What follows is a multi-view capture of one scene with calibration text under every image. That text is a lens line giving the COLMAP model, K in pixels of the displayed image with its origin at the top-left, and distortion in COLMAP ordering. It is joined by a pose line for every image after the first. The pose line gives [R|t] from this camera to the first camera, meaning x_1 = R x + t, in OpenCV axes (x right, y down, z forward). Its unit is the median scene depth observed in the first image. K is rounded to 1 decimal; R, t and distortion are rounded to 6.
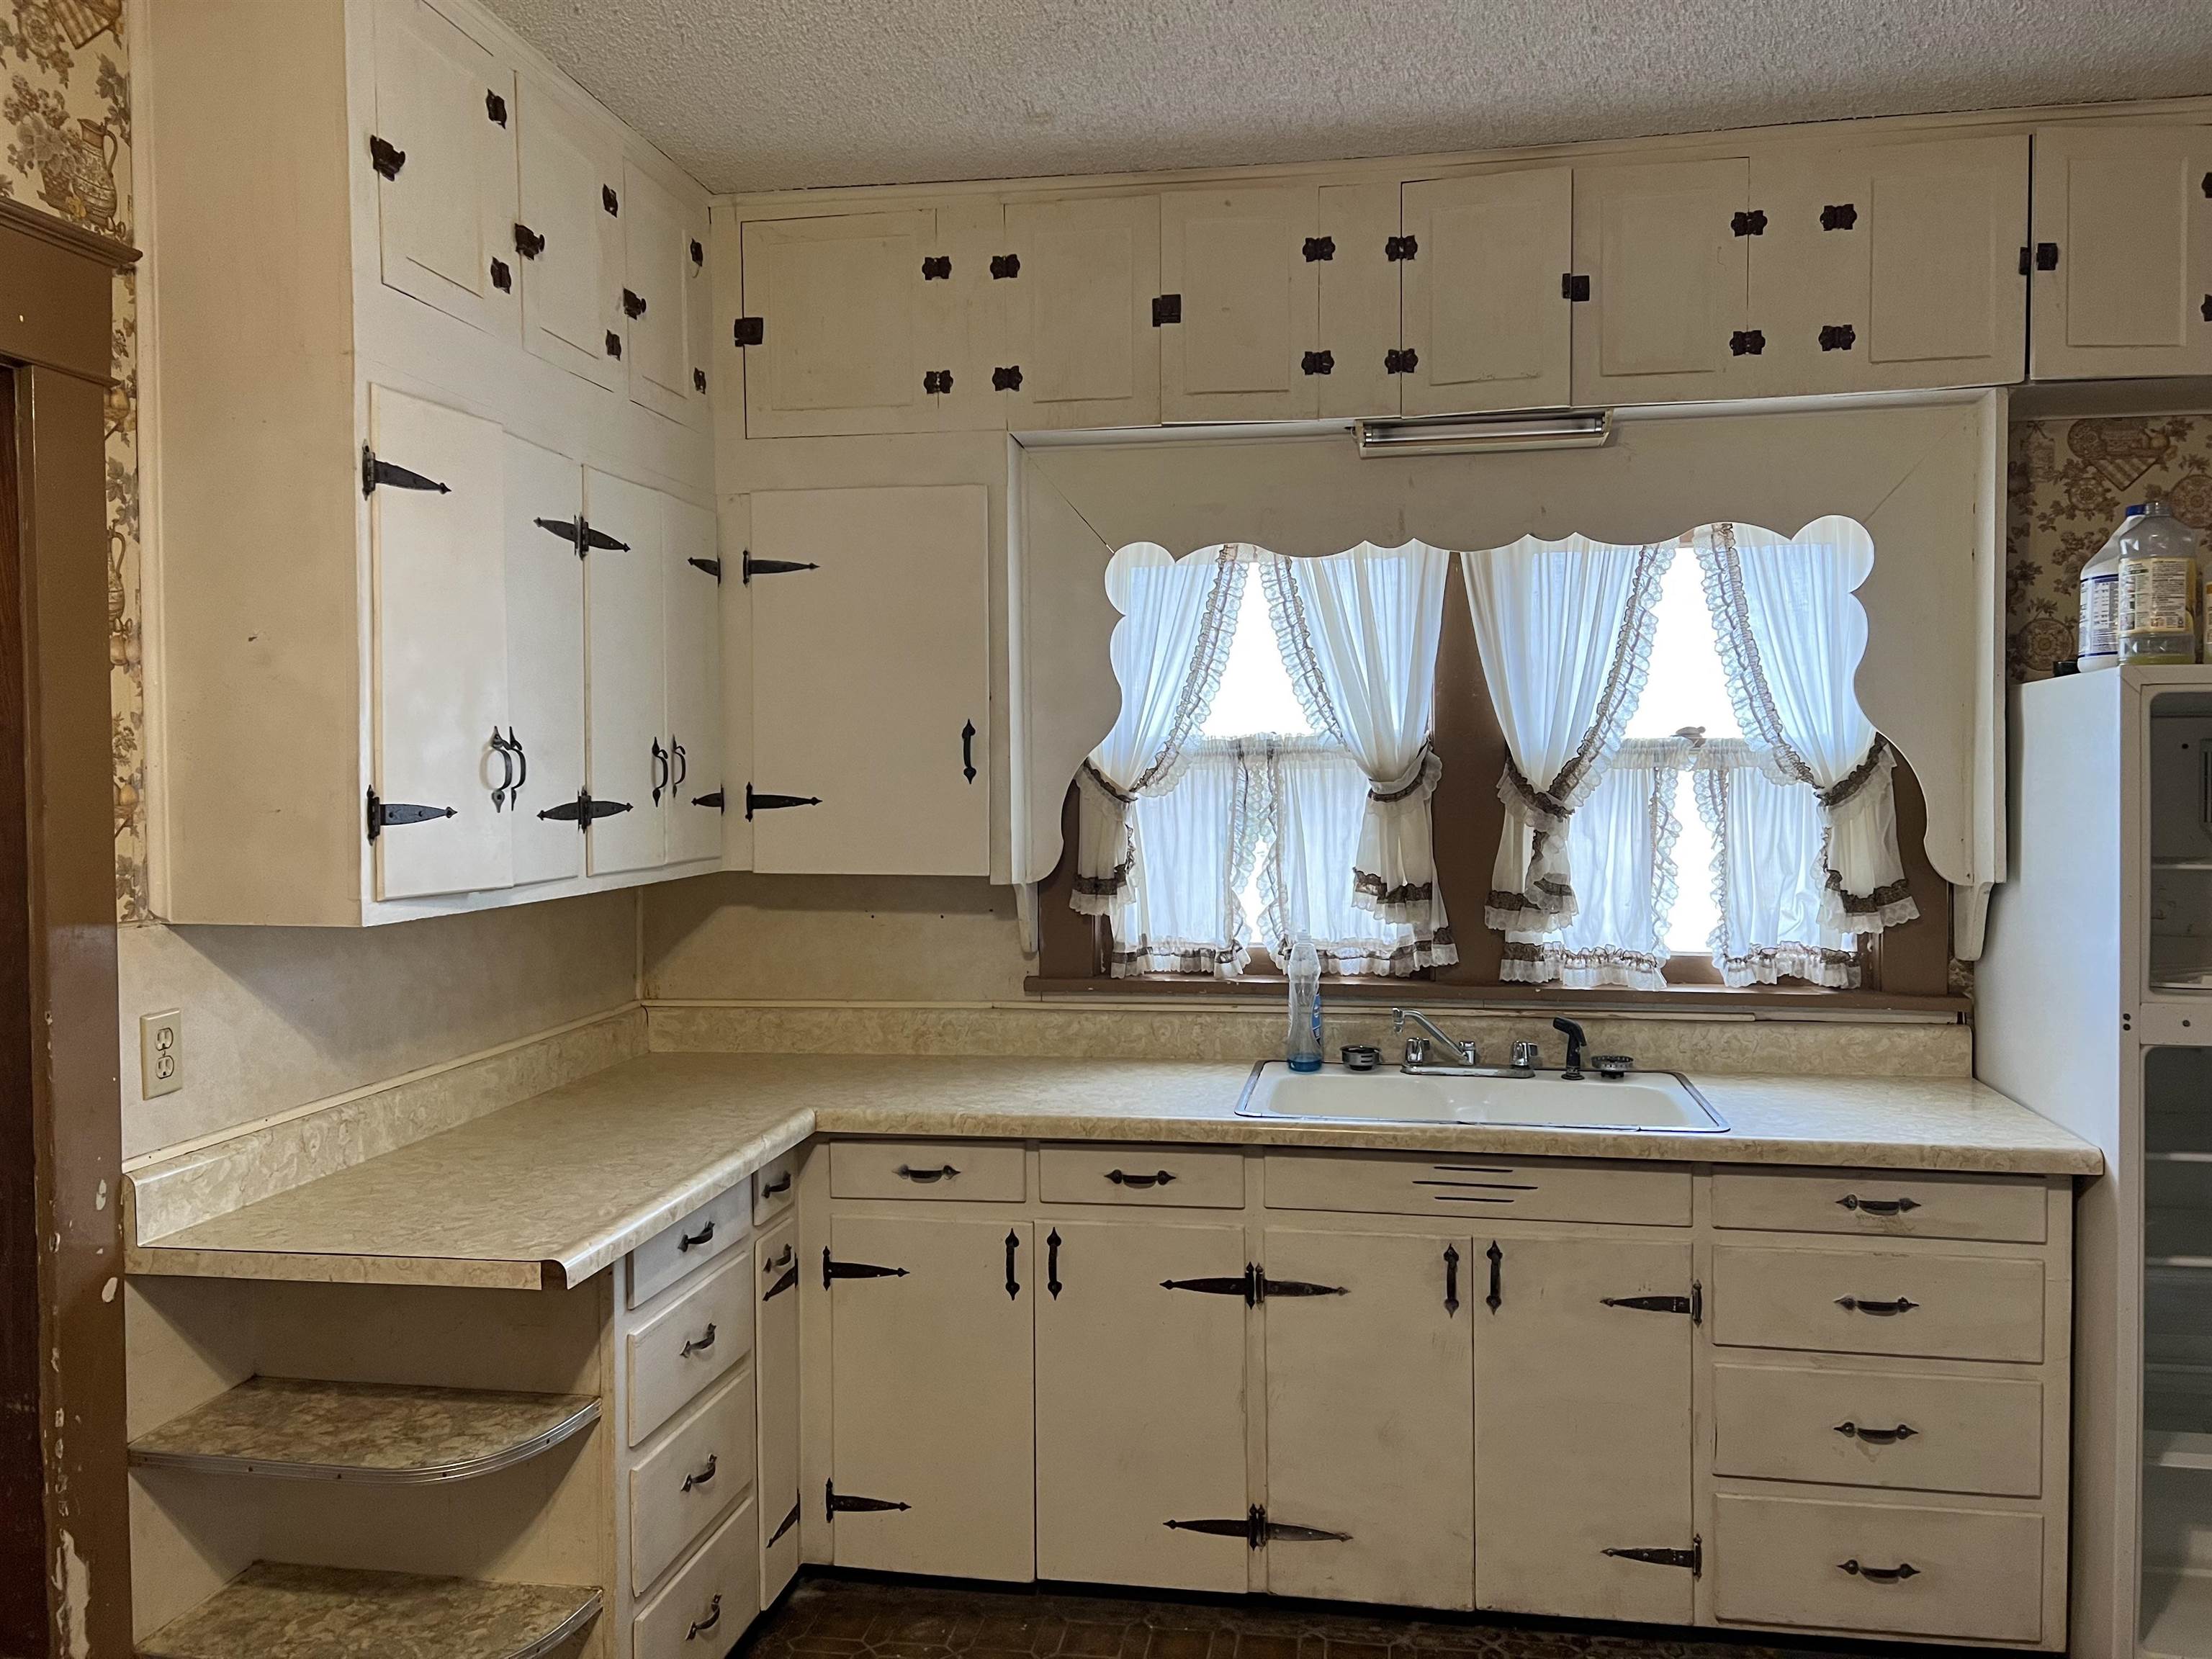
lens RADIAL K [[1653.2, 0, 1097.0], [0, 1653.2, 819.0], [0, 0, 1]] dist [0.079432, -0.097891]
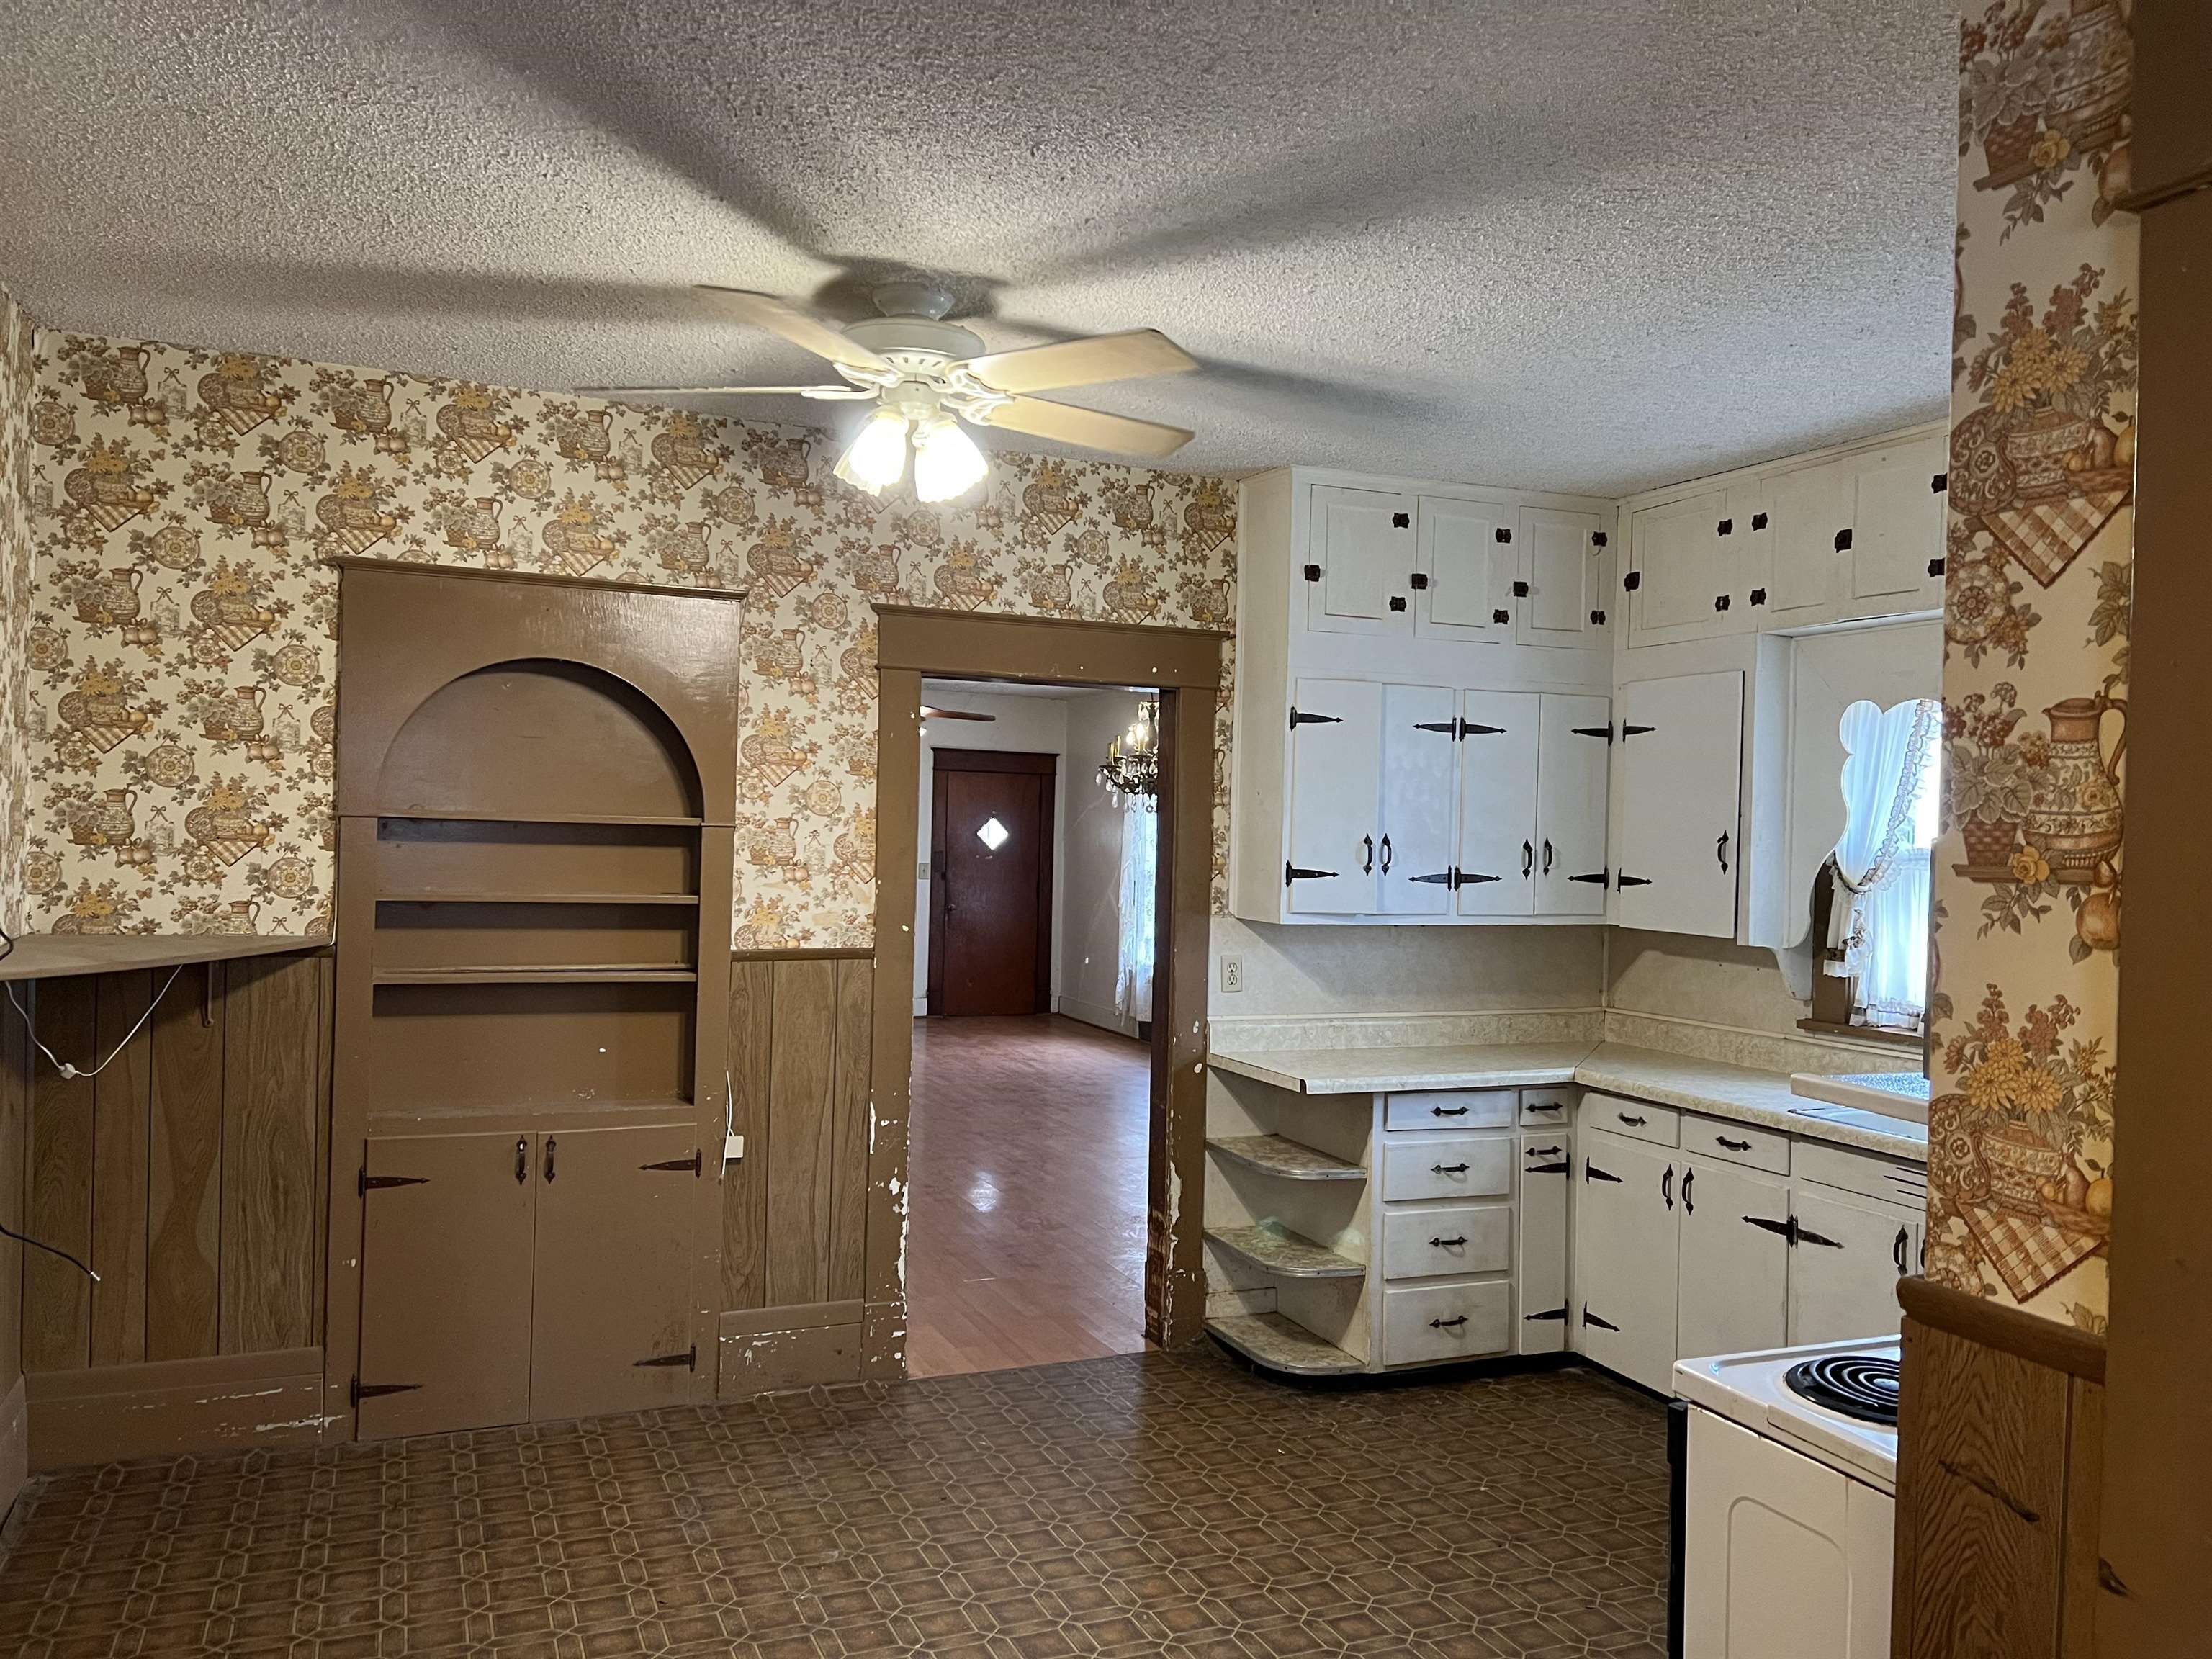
lens RADIAL K [[1653.2, 0, 1110.0], [0, 1653.2, 836.1], [0, 0, 1]] dist [0.079432, -0.097891]
pose [[0.533773, 0.019213, -0.845410, 1.200086], [-0.051375, 0.998632, -0.009742, -0.017397], [0.844066, 0.048633, 0.534030, -0.338019]]
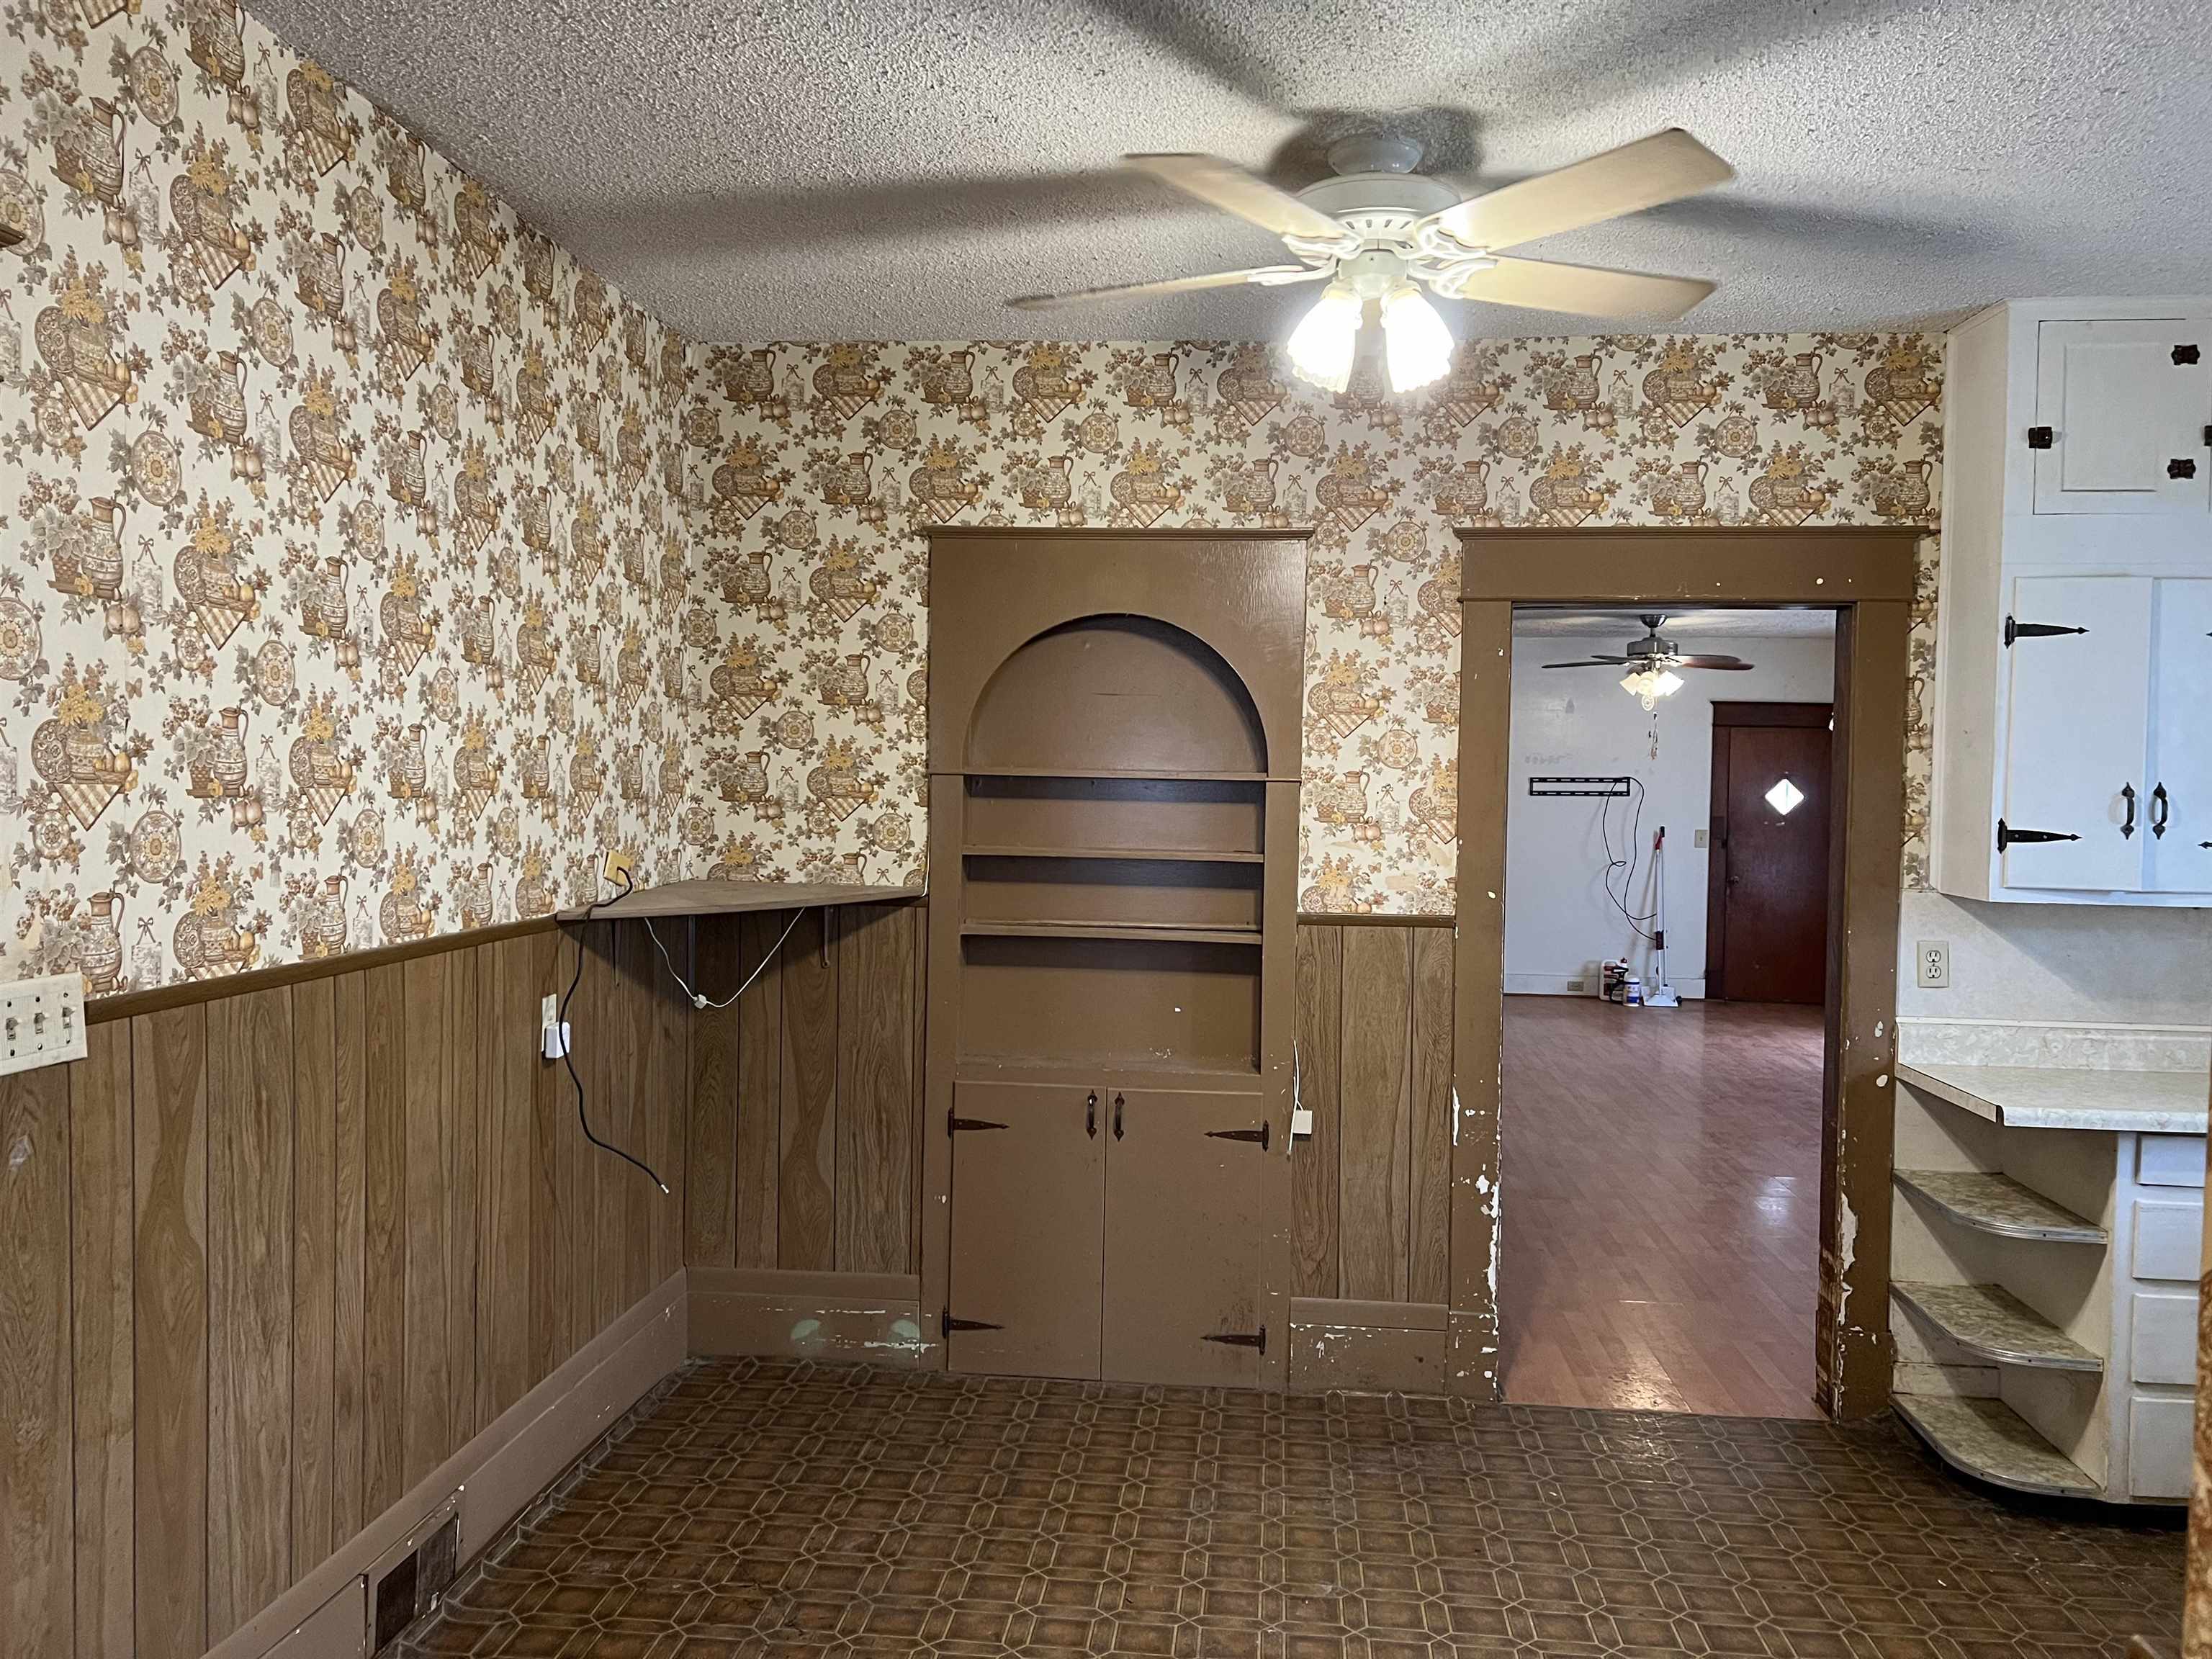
lens RADIAL K [[1653.2, 0, 1109.6], [0, 1653.2, 830.4], [0, 0, 1]] dist [0.079432, -0.097891]
pose [[0.058815, 0.032641, -0.997735, 1.120873], [-0.046261, 0.998481, 0.029938, -0.015576], [0.997196, 0.044395, 0.060236, 0.006662]]
